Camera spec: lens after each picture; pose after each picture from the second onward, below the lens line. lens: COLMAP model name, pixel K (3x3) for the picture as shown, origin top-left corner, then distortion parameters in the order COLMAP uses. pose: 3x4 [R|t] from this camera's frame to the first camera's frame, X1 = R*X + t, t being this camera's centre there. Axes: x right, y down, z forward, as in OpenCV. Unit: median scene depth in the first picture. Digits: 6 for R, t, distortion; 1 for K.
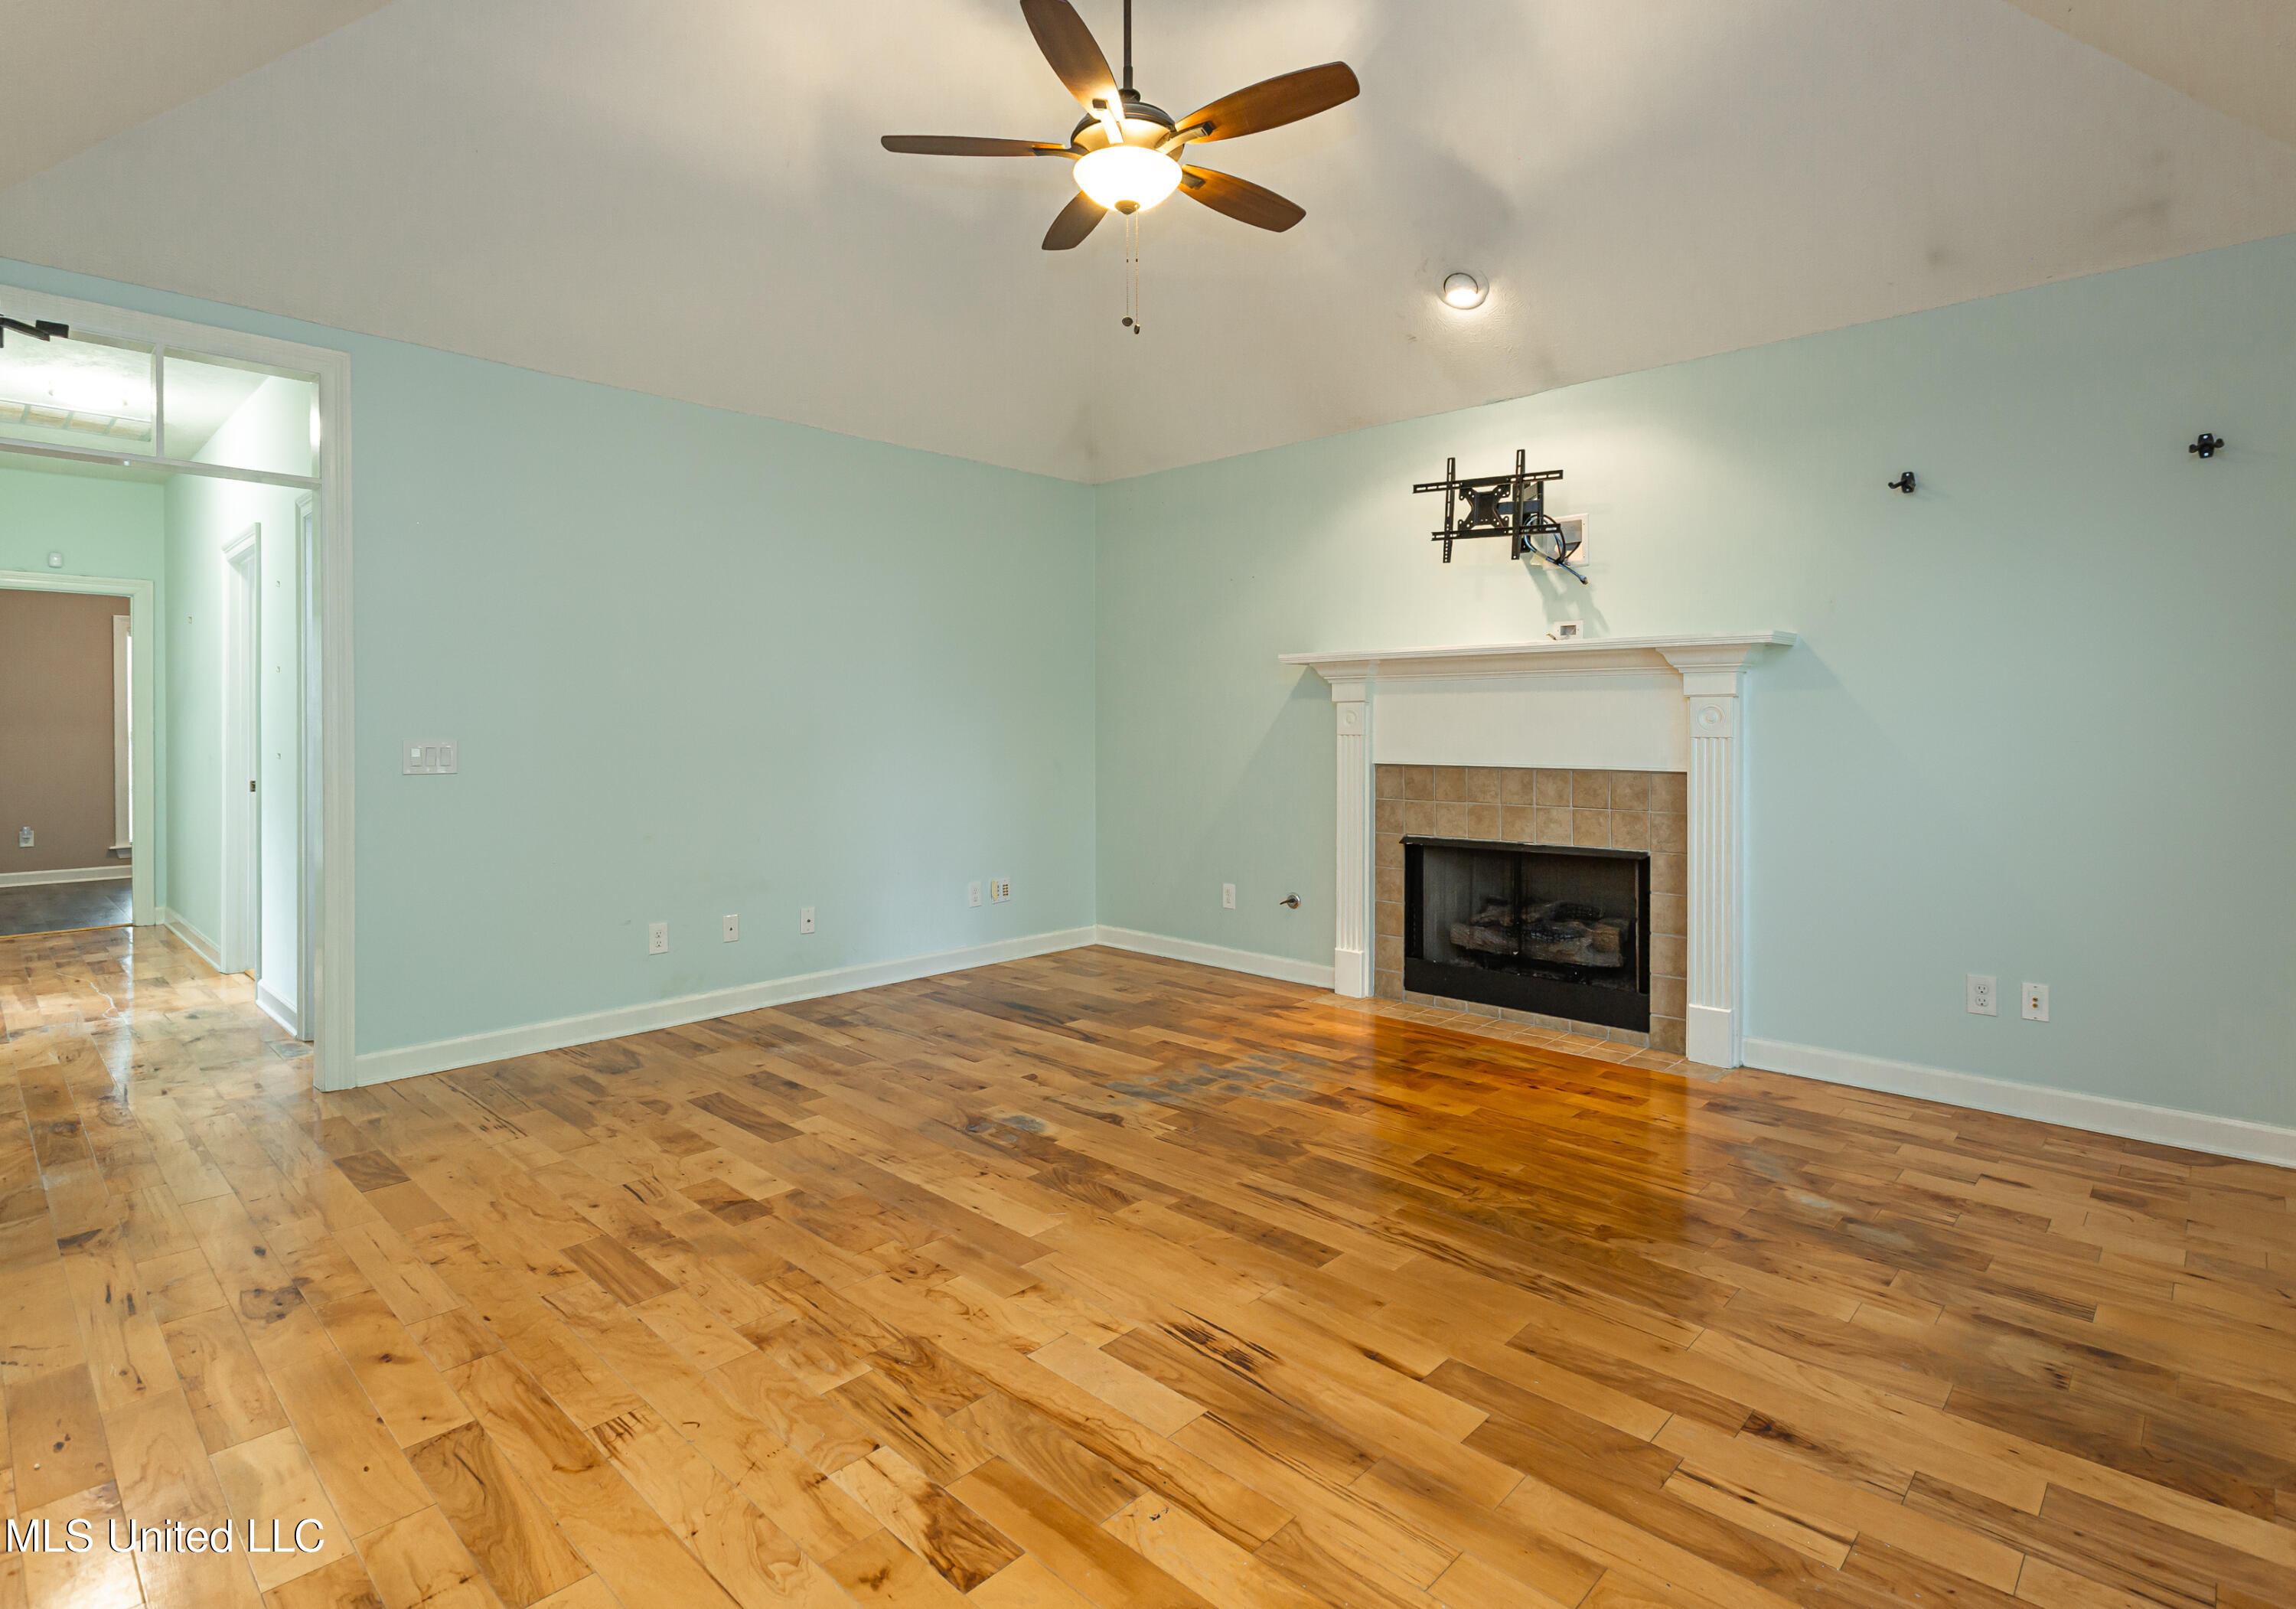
lens RADIAL K [[1143.6, 0, 1162.0], [0, 1143.6, 742.3], [0, 0, 1]] dist [0.000696, -0.000175]
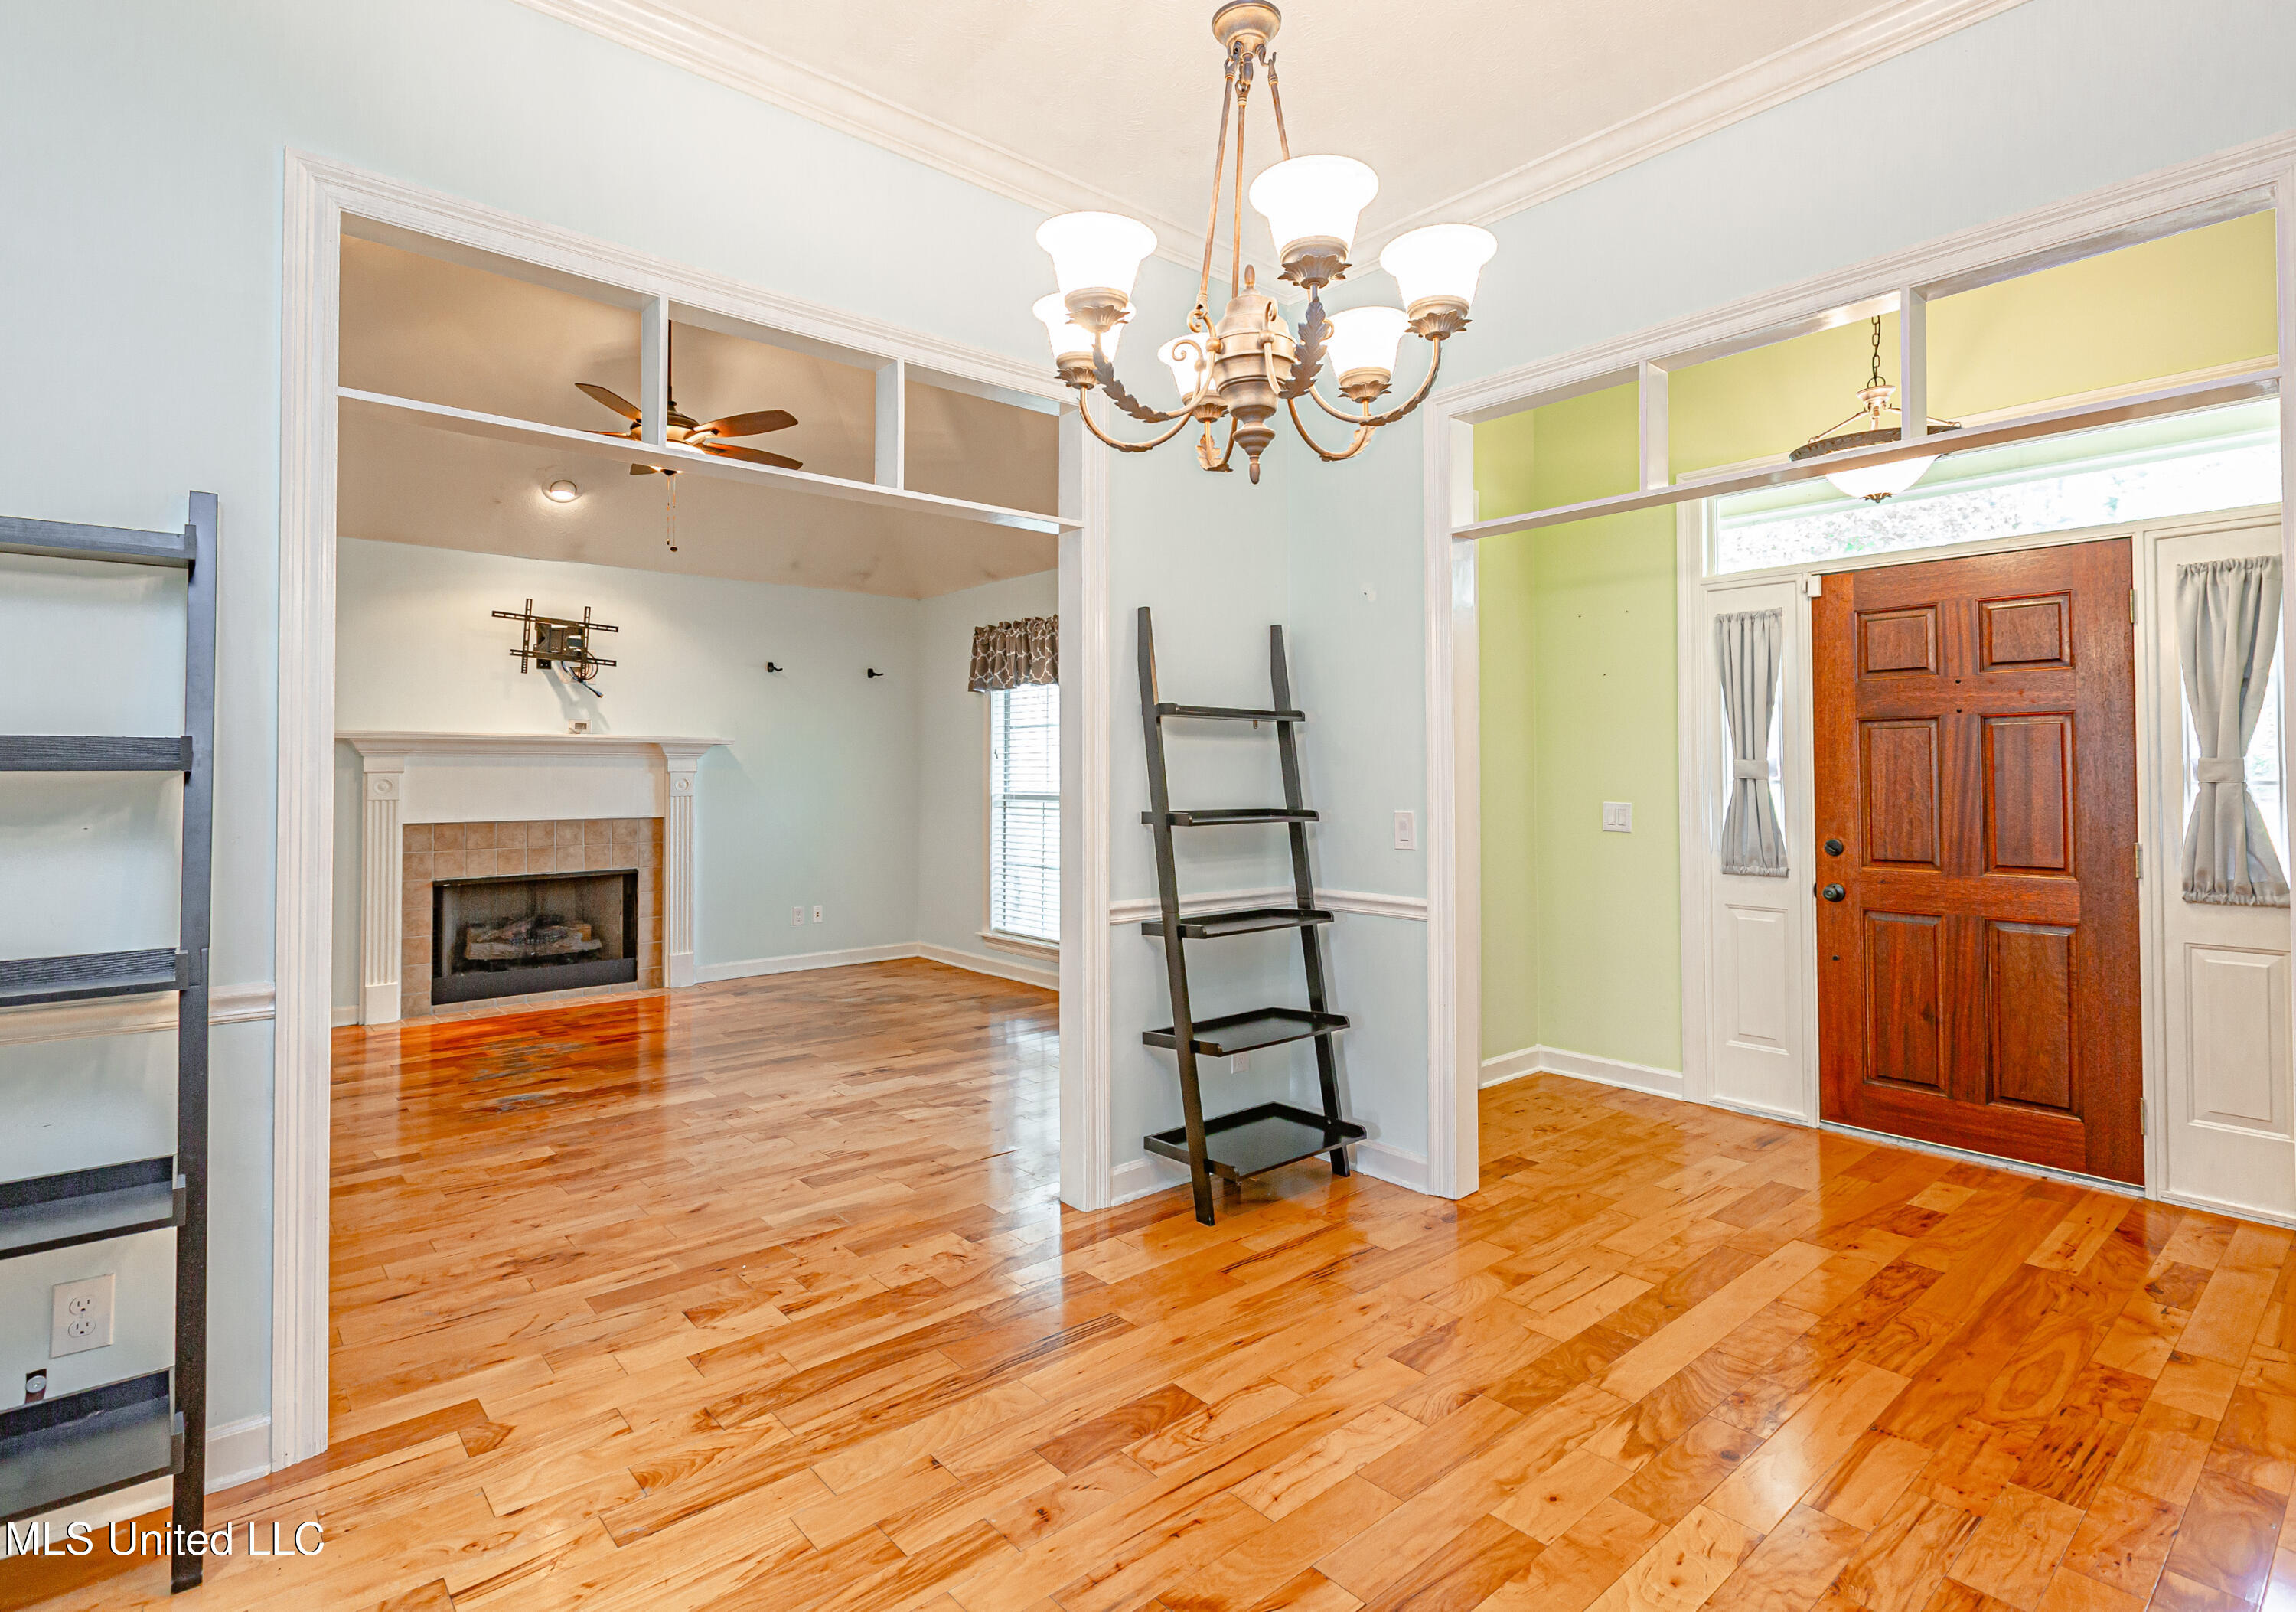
lens RADIAL K [[1124.7, 0, 1138.4], [0, 1124.7, 786.8], [0, 0, 1]] dist [-0.001812, -0.001475]
pose [[0.117570, -0.007357, 0.993037, -1.052892], [0.020185, 0.999784, 0.005017, -0.012351], [-0.992859, 0.019454, 0.117693, 0.111812]]
